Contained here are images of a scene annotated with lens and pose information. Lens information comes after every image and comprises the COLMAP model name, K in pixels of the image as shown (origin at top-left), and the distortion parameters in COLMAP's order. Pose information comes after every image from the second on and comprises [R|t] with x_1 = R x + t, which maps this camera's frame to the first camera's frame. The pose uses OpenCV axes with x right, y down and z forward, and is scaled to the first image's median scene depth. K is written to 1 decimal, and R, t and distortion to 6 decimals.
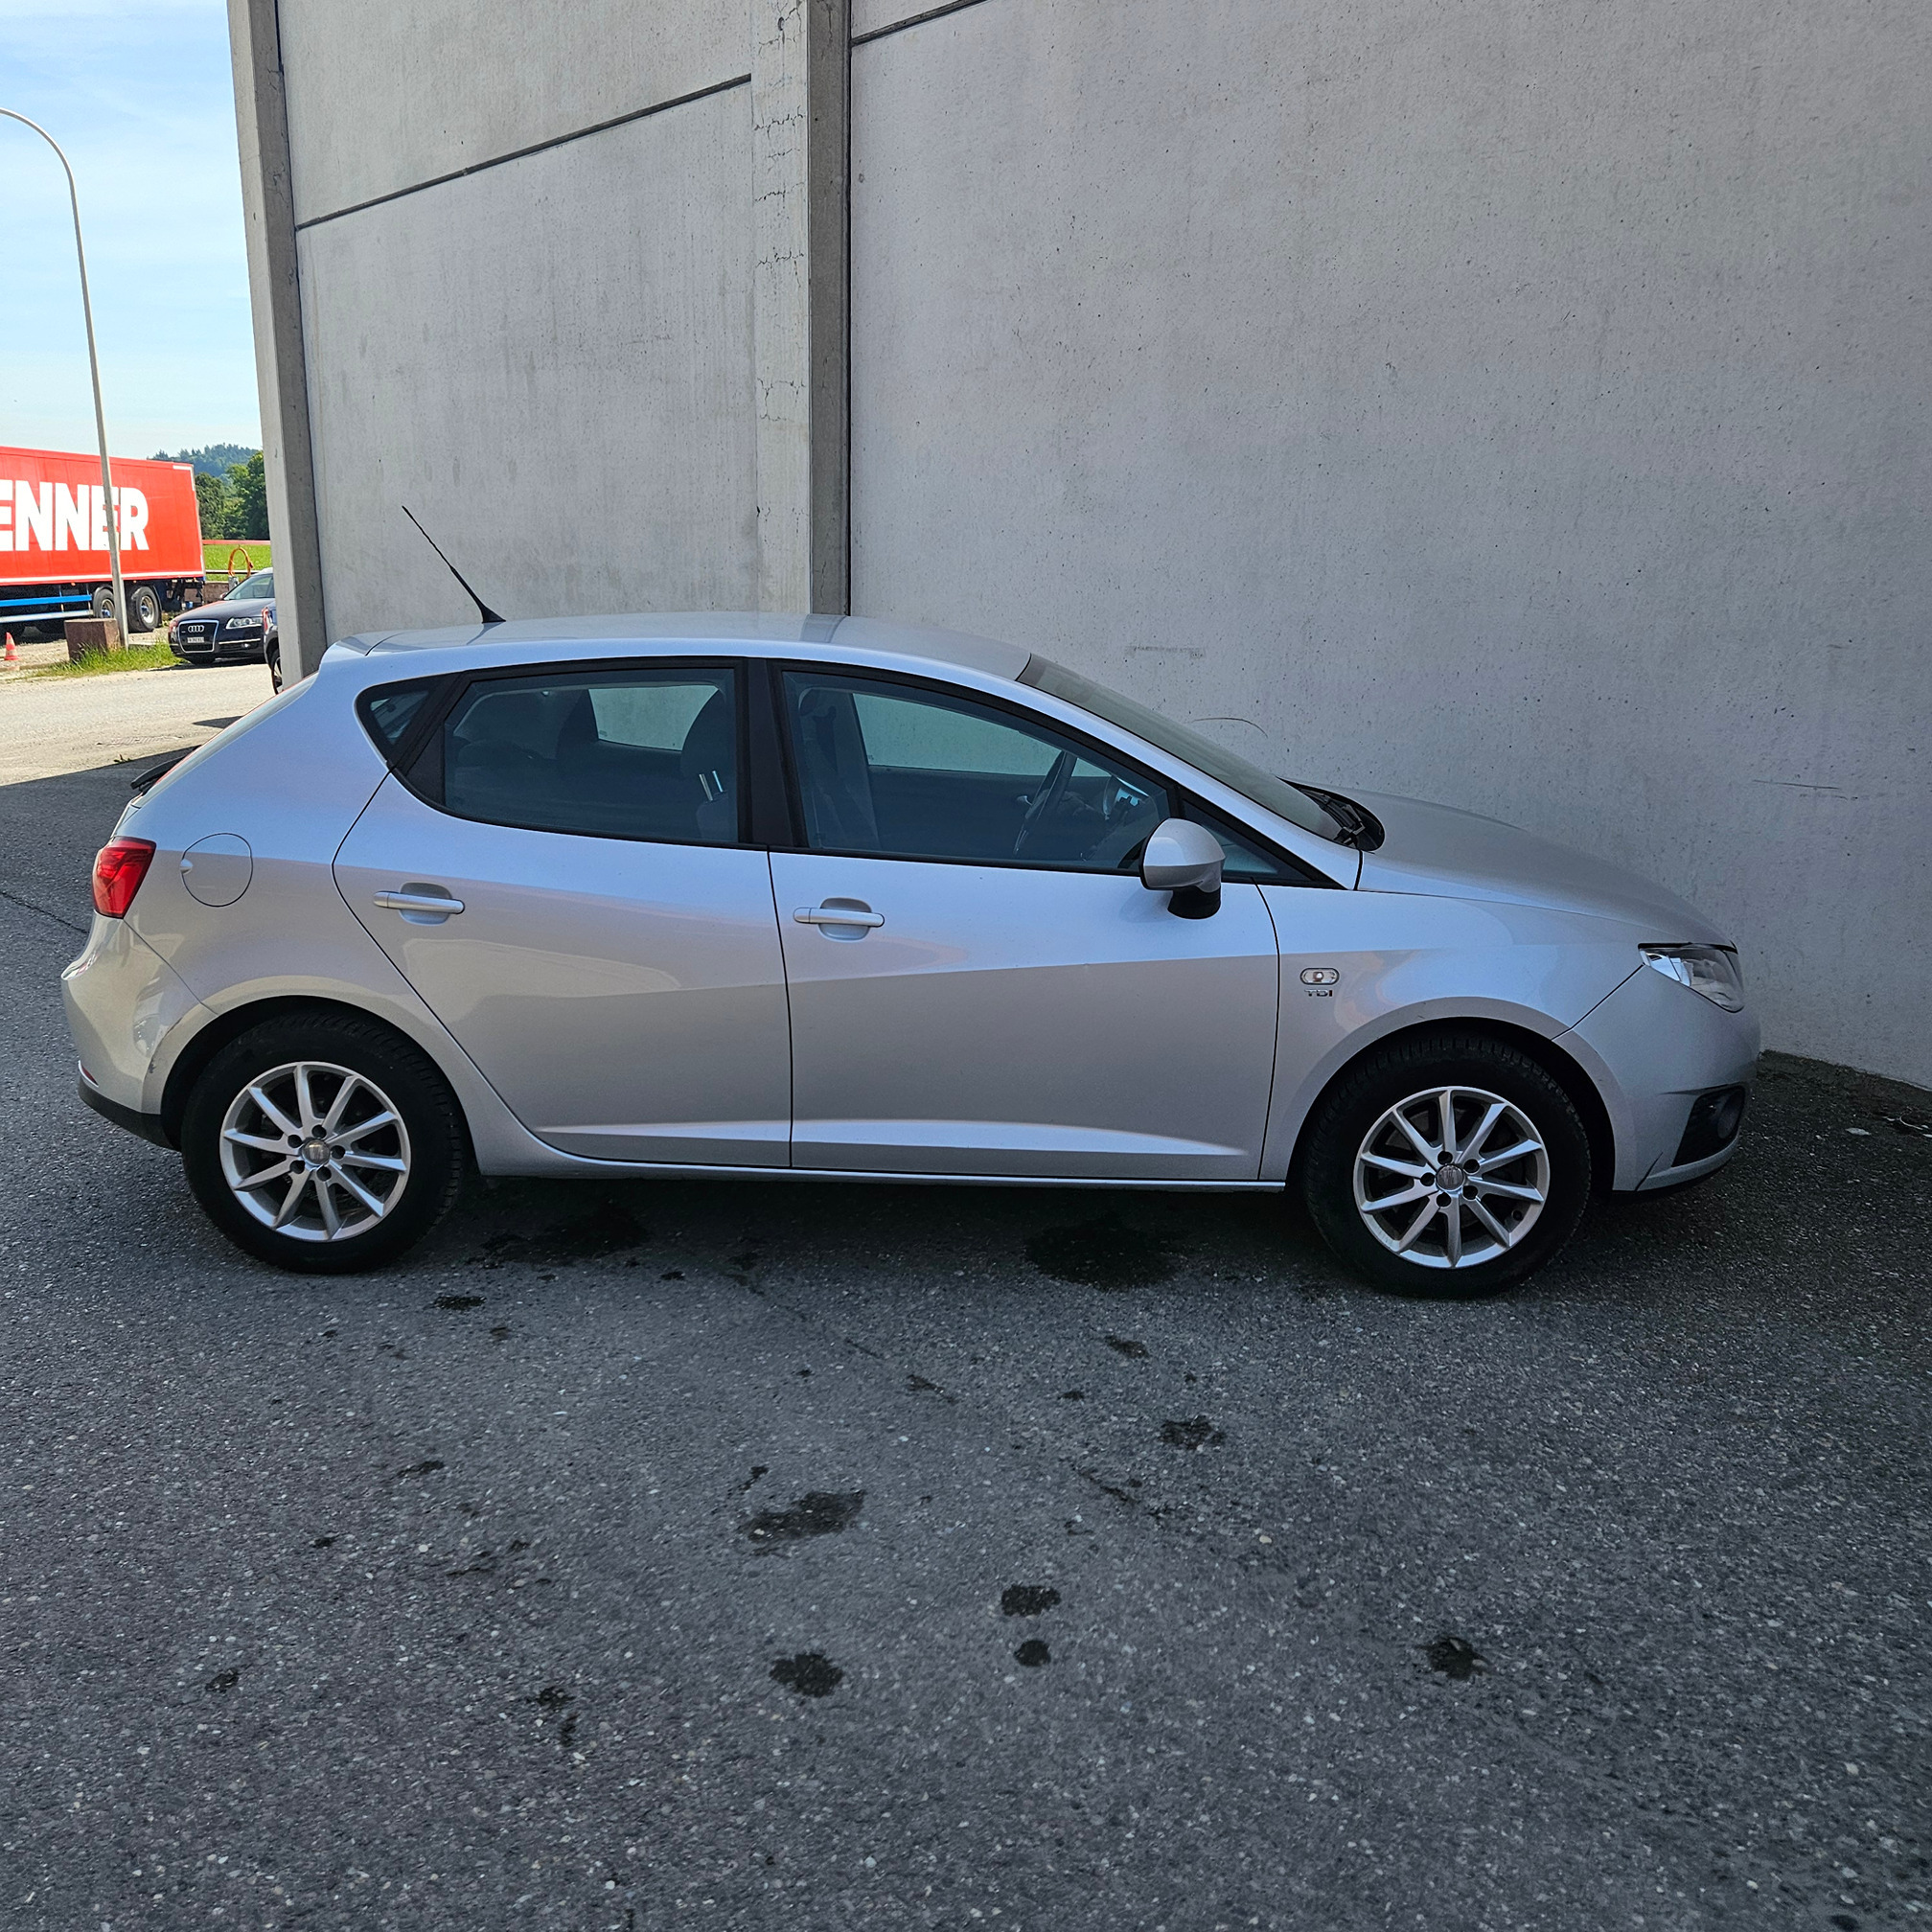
lens RADIAL K [[1692.3, 0, 955.9], [0, 1692.3, 942.0], [0, 0, 1]] dist [0.083457, -0.072835]
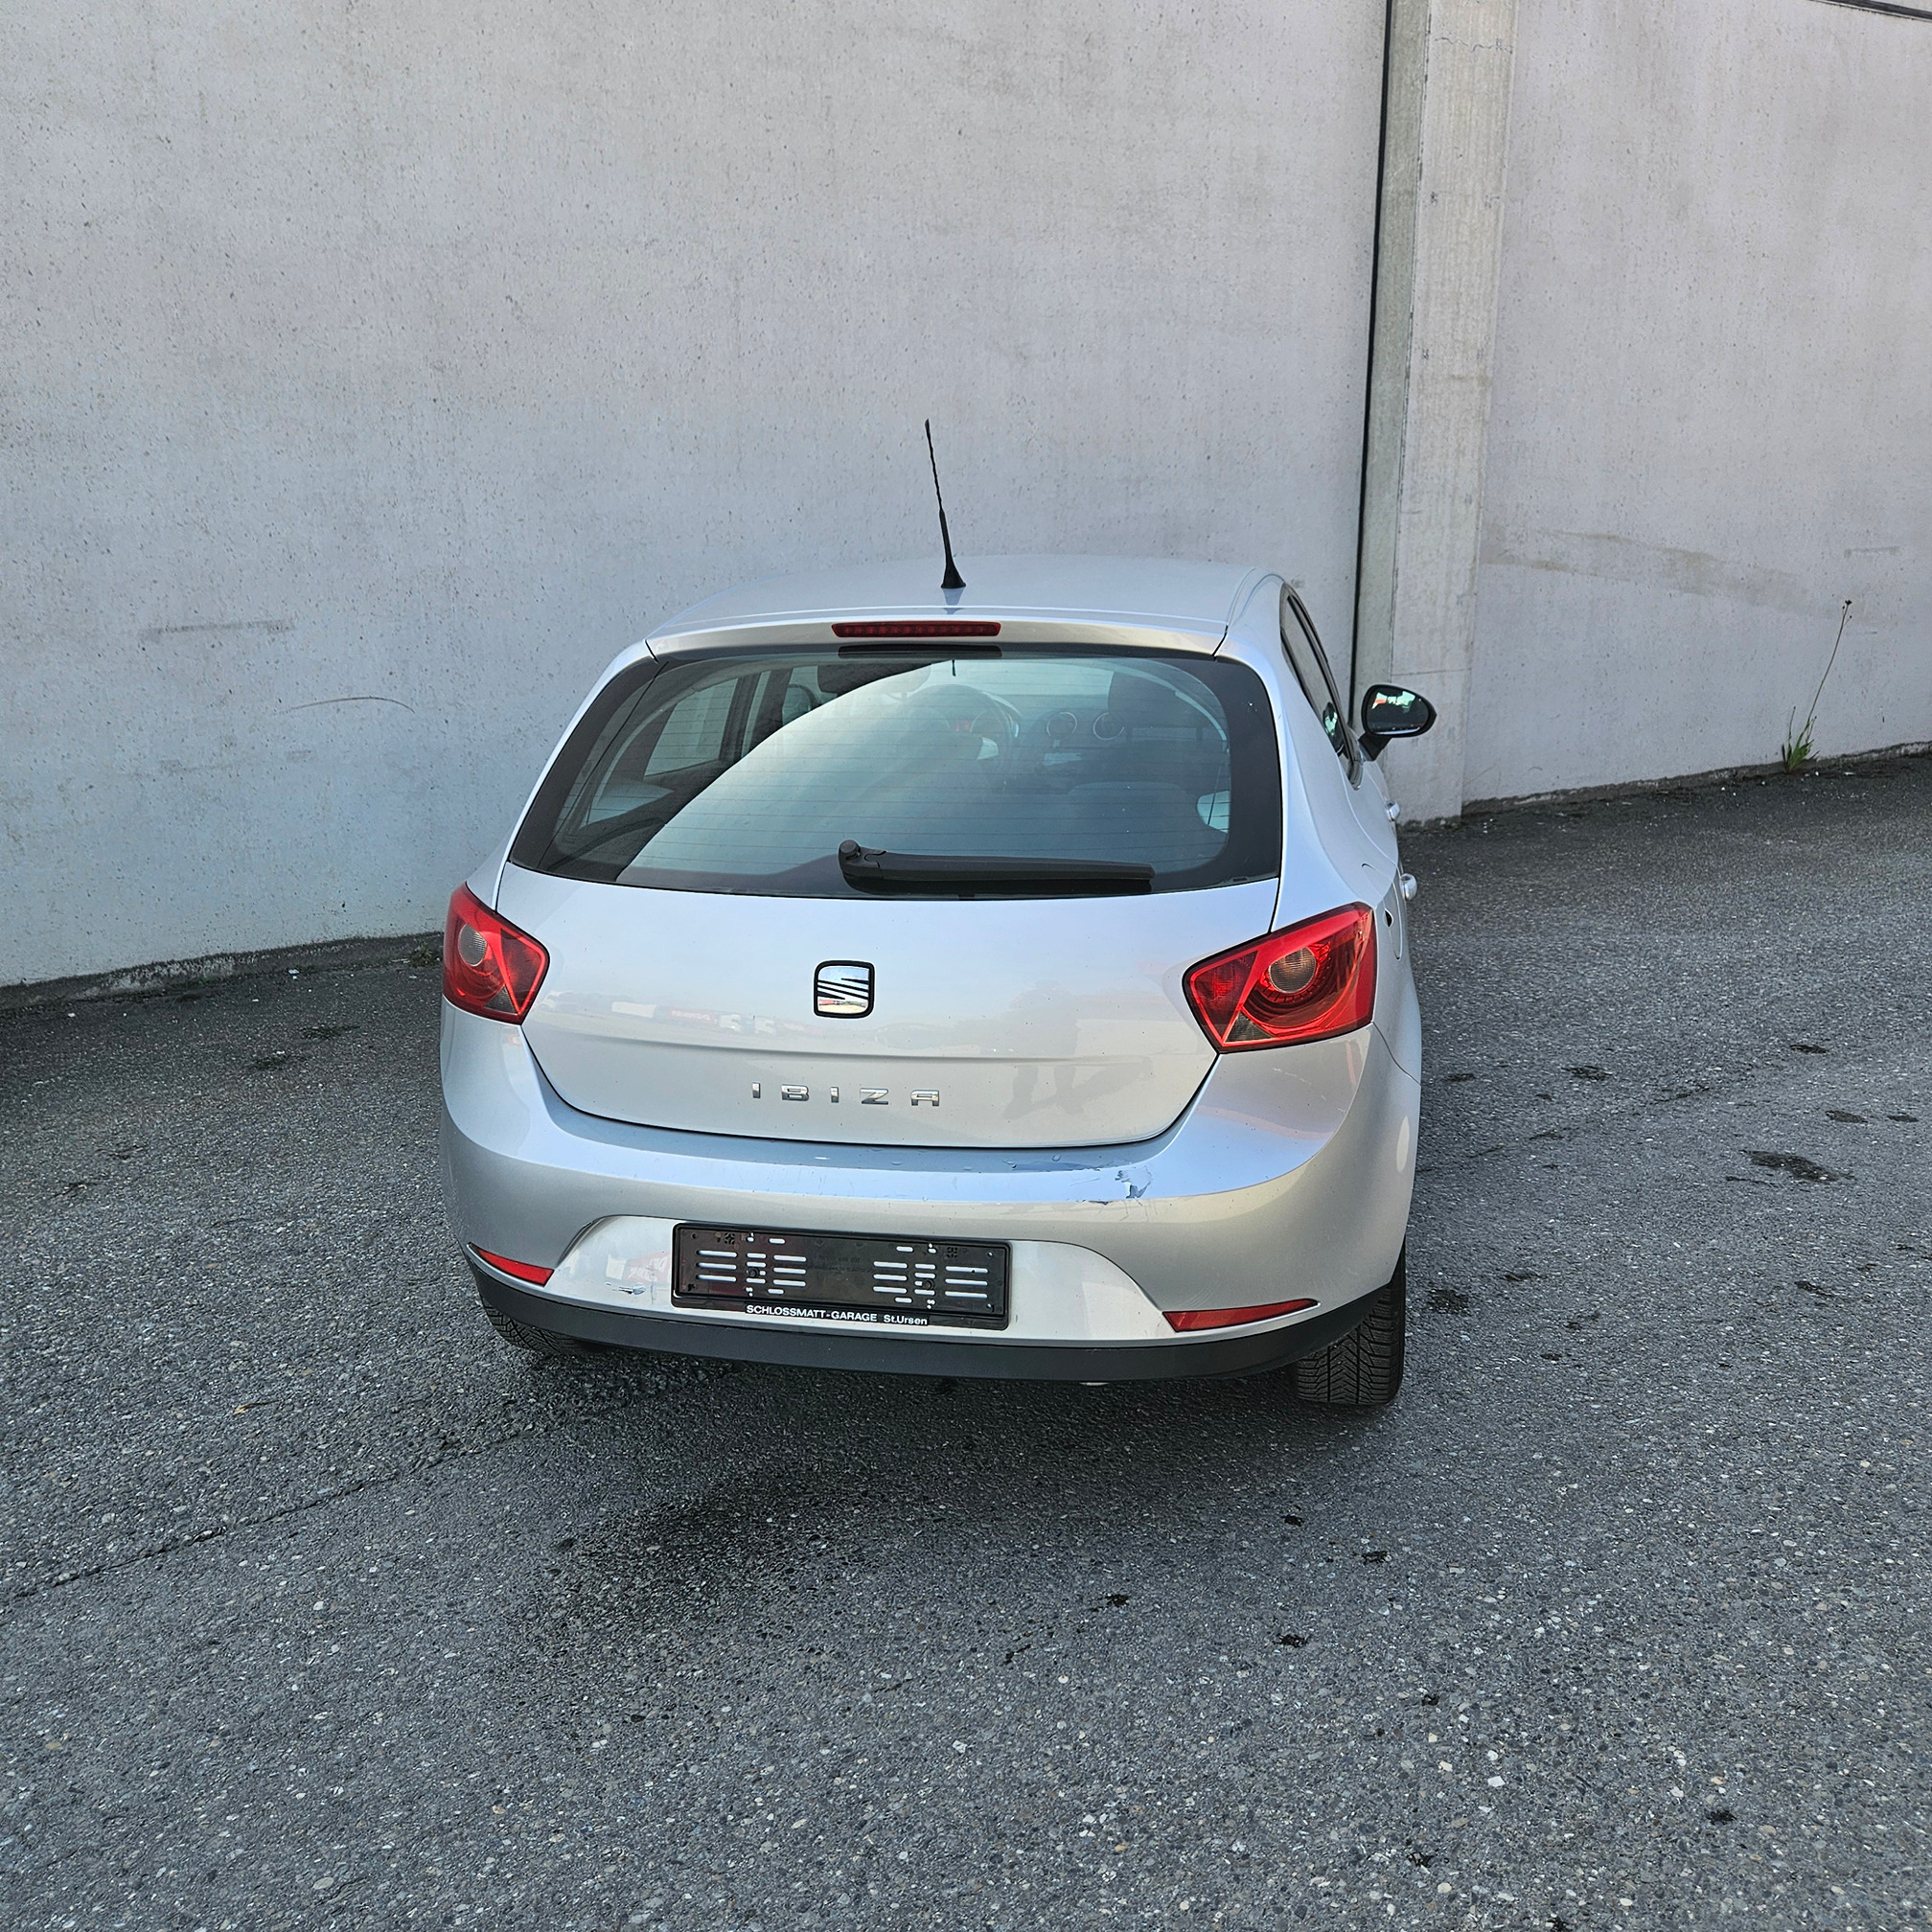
lens RADIAL K [[1692.3, 0, 952.2], [0, 1692.3, 955.1], [0, 0, 1]] dist [0.083457, -0.072835]
pose [[0.186074, -0.265385, 0.946016, -1.072618], [0.244043, 0.945142, 0.217138, -0.211580], [-0.951745, 0.190465, 0.240632, 0.923628]]
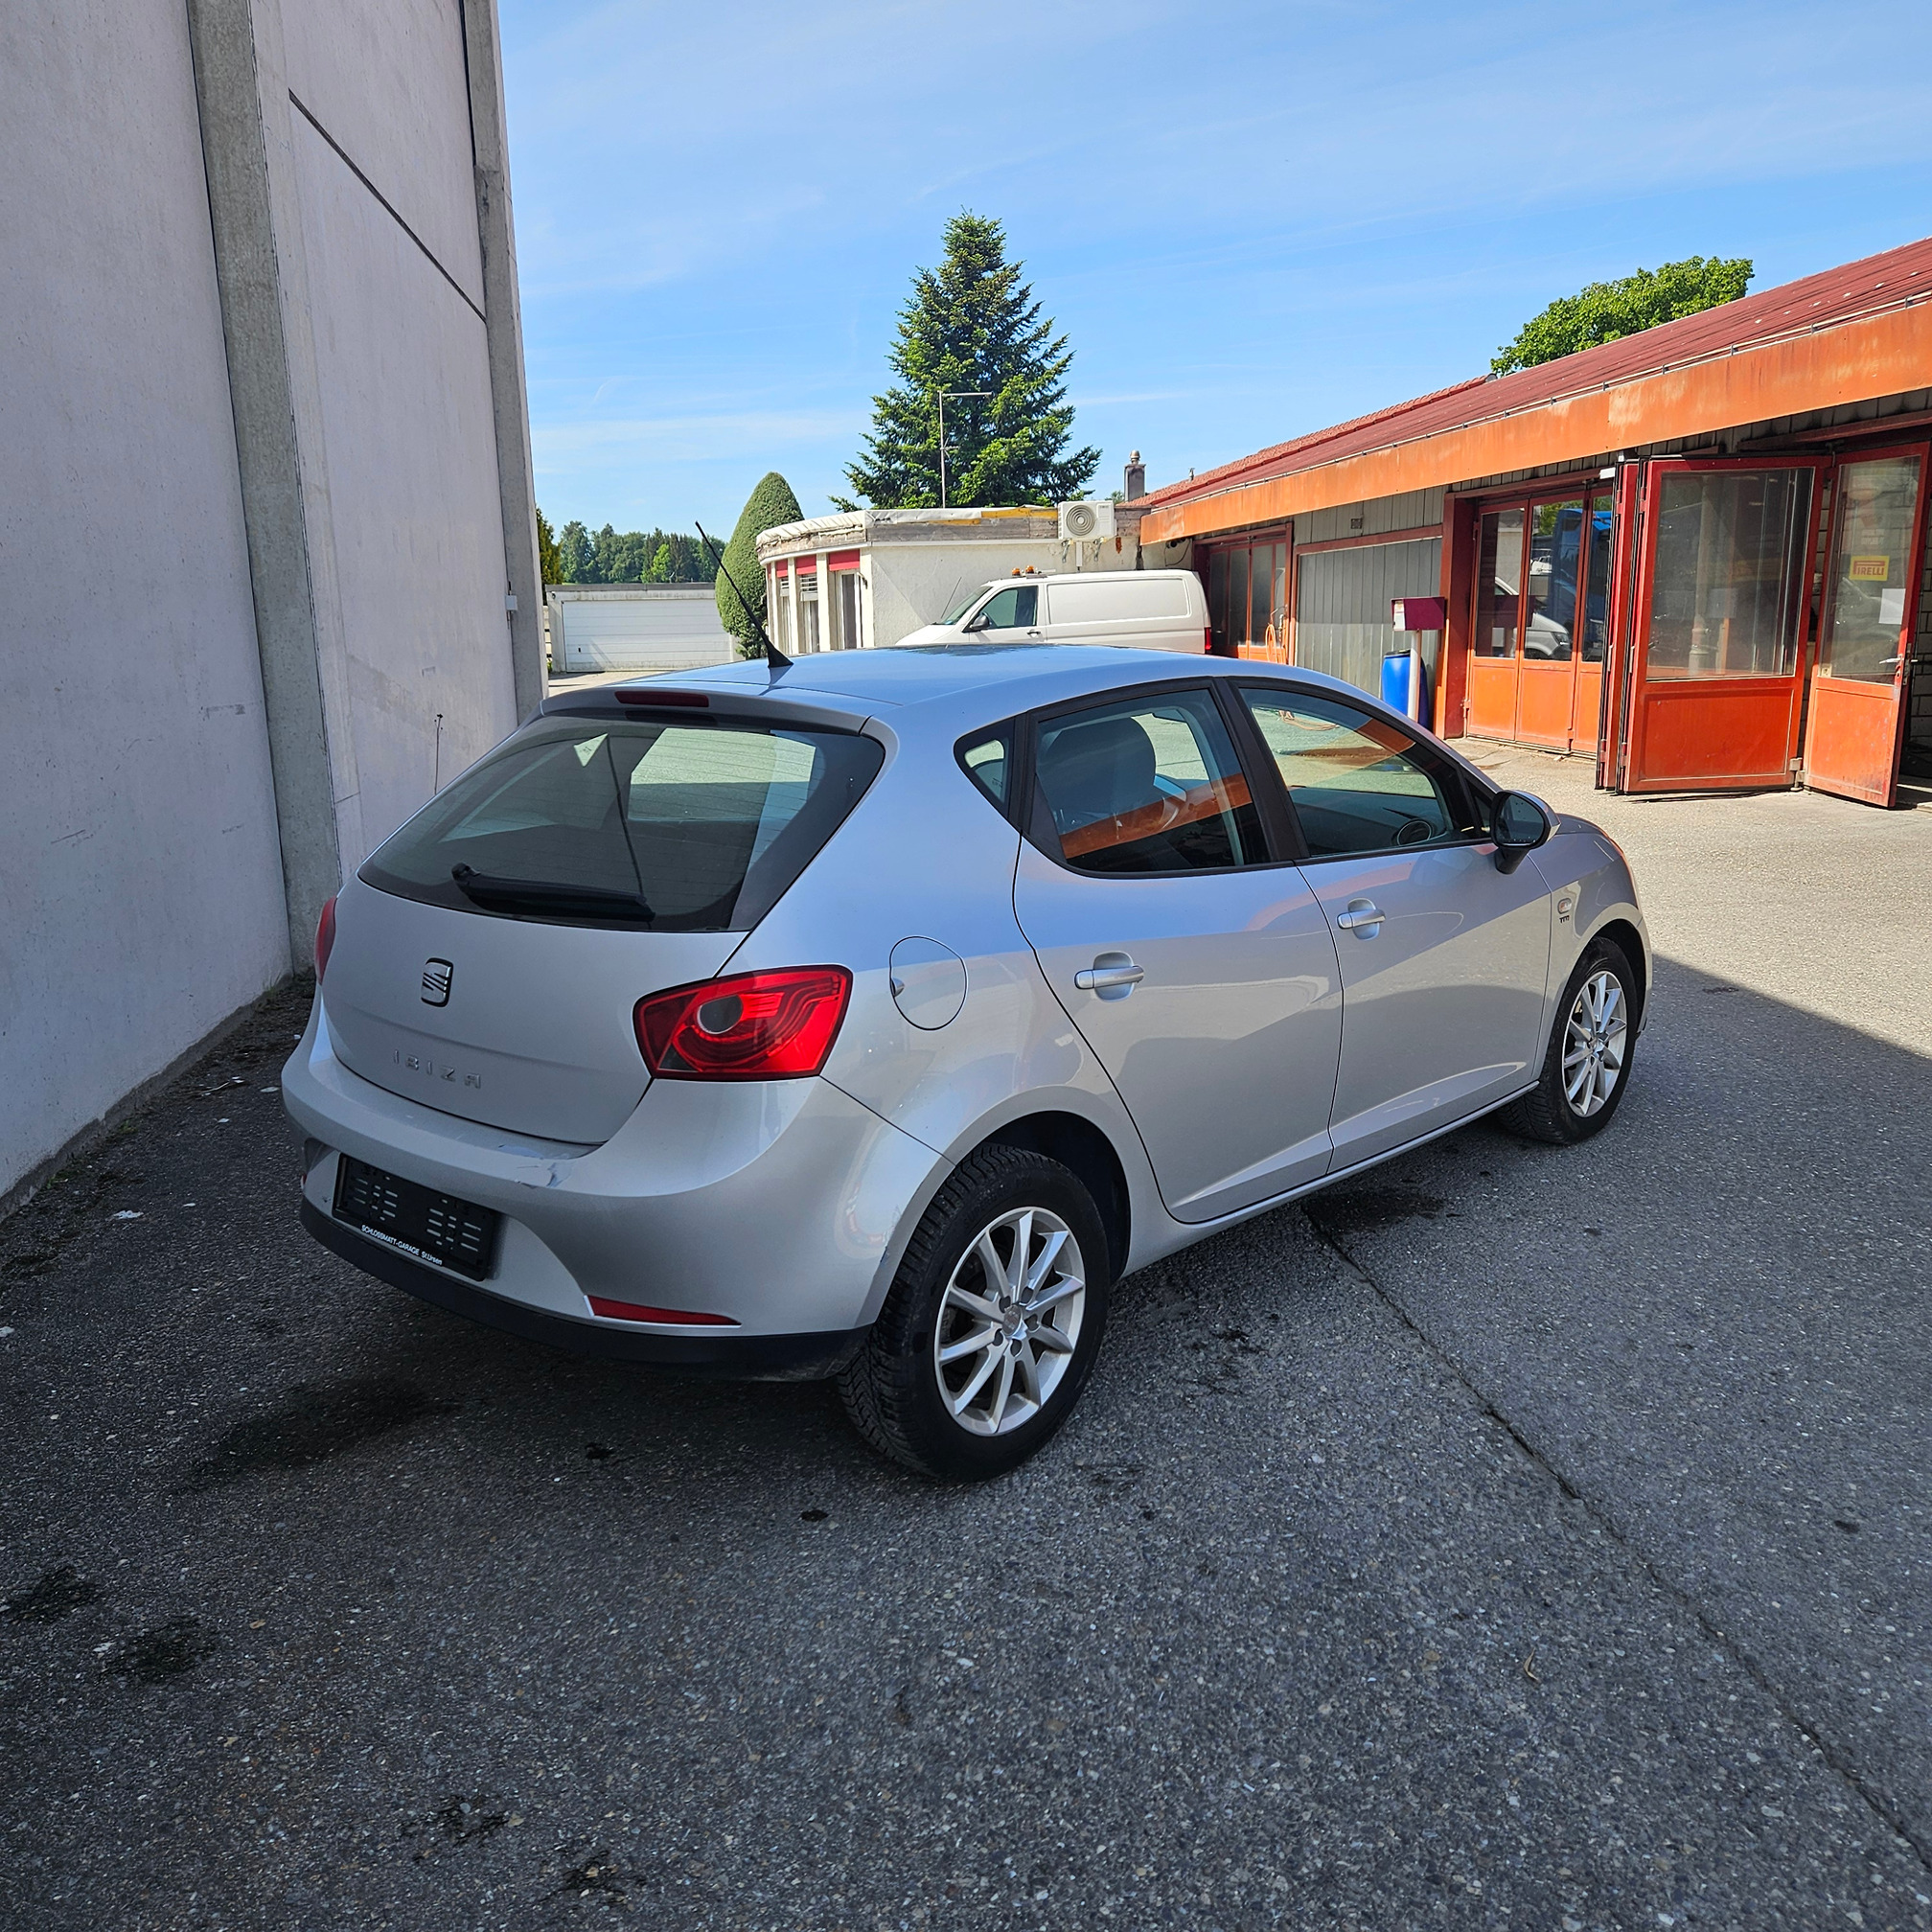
lens RADIAL K [[1688.1, 0, 957.6], [0, 1688.1, 967.4], [0, 0, 1]] dist [0.005688, -0.001073]
pose [[0.655969, -0.174033, 0.734450, -0.901708], [0.187415, 0.980137, 0.064861, -0.088243], [-0.731150, 0.095100, 0.675556, 0.434994]]
